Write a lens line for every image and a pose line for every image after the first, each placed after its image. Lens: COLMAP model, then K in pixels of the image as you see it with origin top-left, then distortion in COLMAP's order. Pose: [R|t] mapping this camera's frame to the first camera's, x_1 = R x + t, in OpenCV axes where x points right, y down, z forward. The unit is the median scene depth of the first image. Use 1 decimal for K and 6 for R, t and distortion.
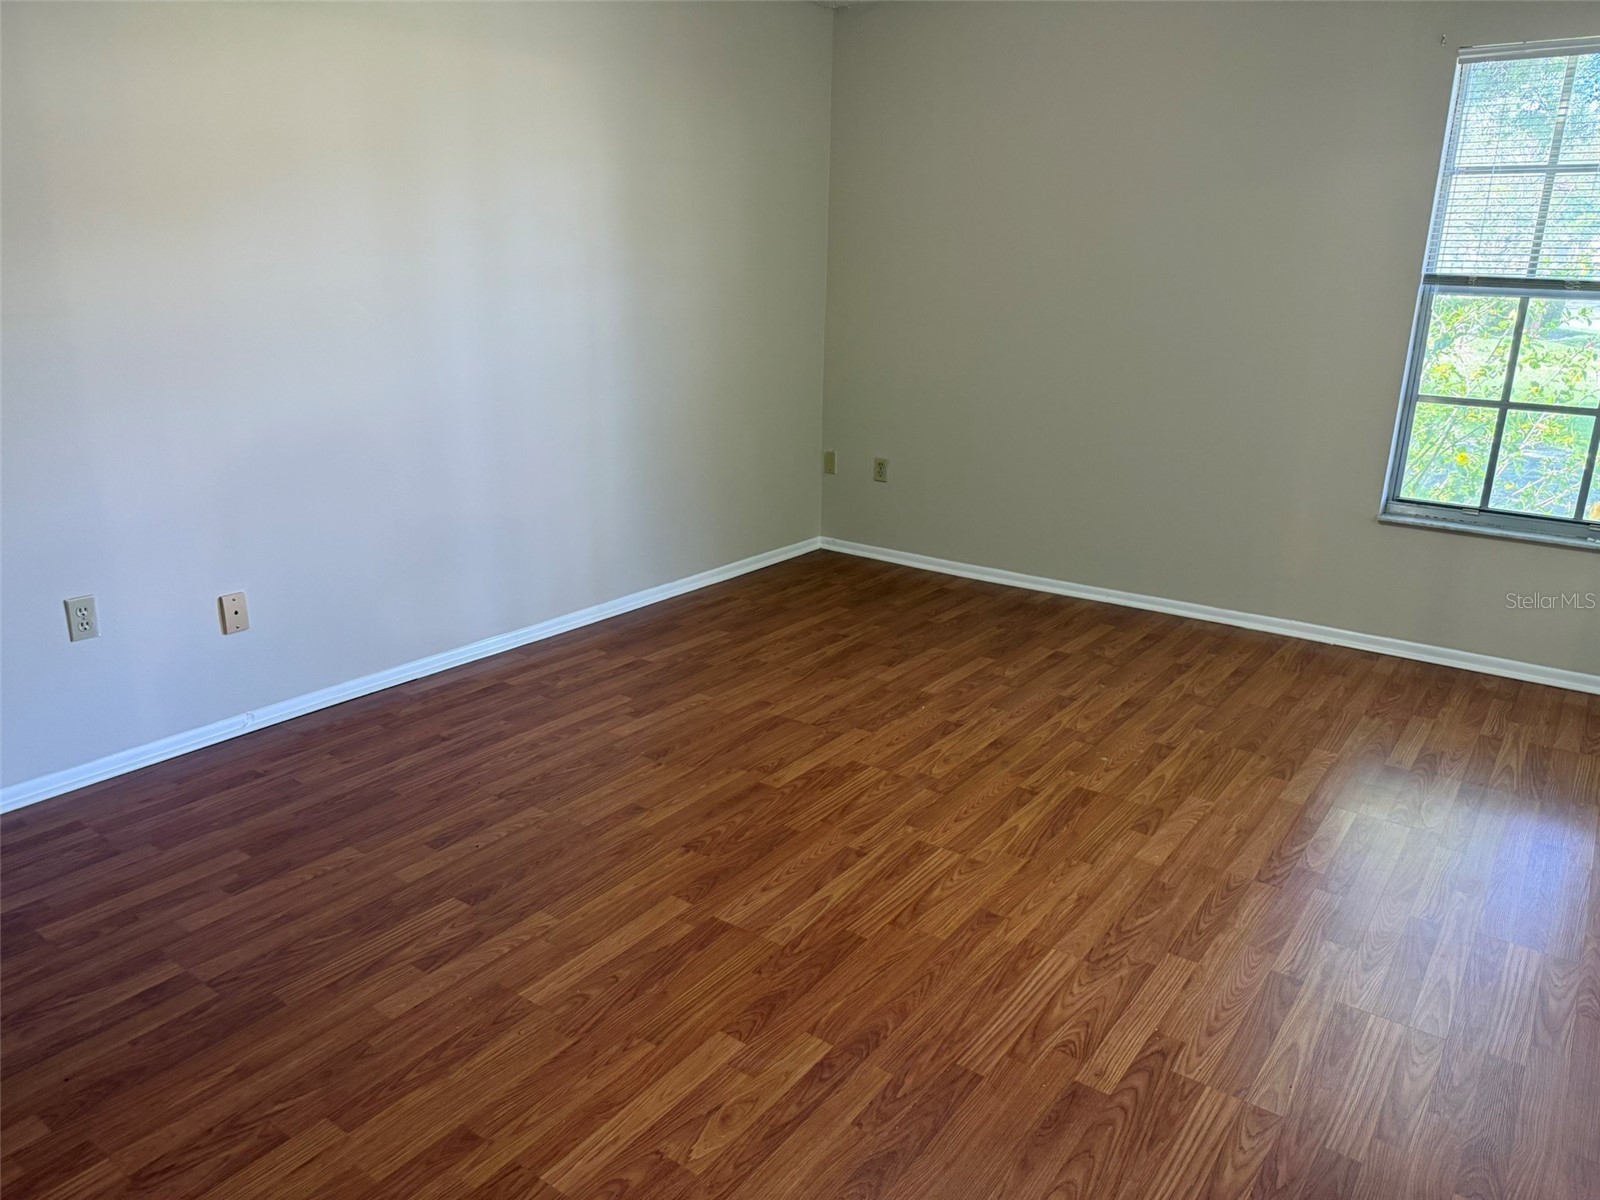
lens RADIAL K [[1130.3, 0, 800.0], [0, 1130.3, 600.0], [0, 0, 1]] dist [0.193797, -0.438099]
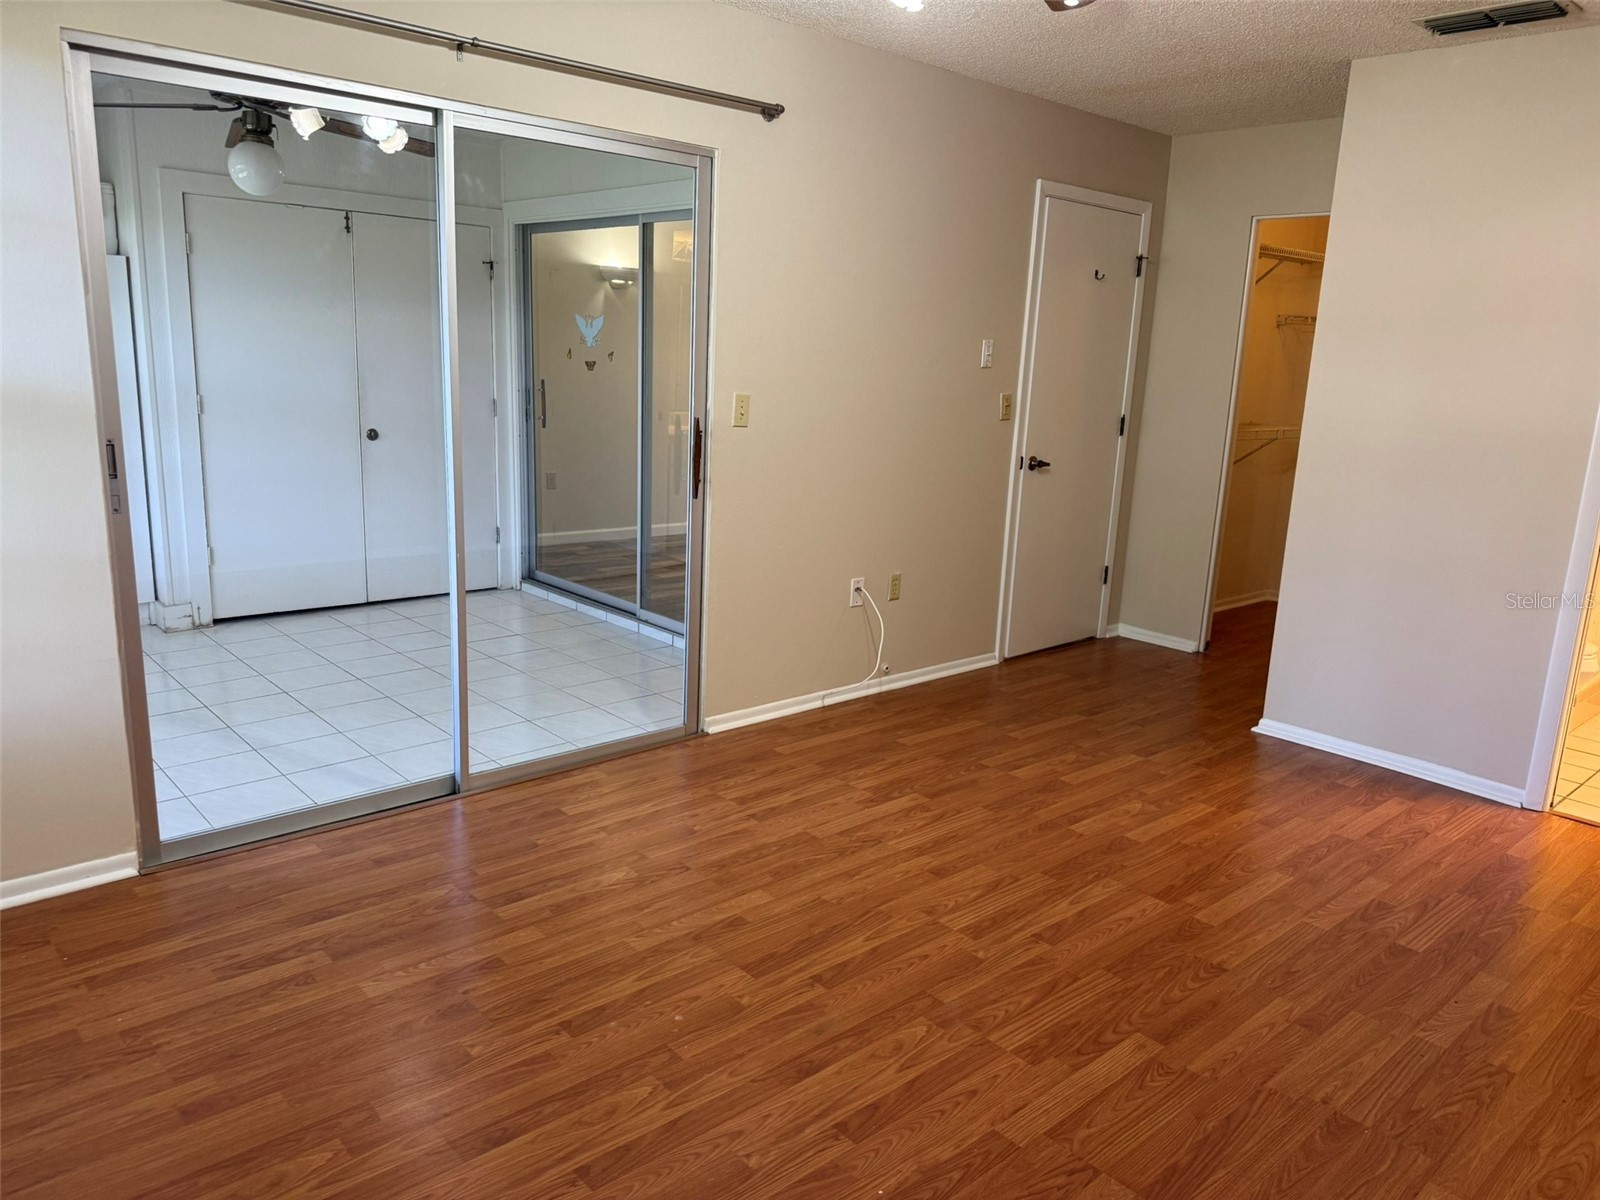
lens RADIAL K [[1130.3, 0, 800.0], [0, 1130.3, 600.0], [0, 0, 1]] dist [0.193797, -0.438099]
pose [[-0.977016, -0.100470, 0.188003, 0.092708], [0.003102, 0.875165, 0.483815, -0.504191], [-0.213142, 0.473278, -0.854739, 1.686617]]
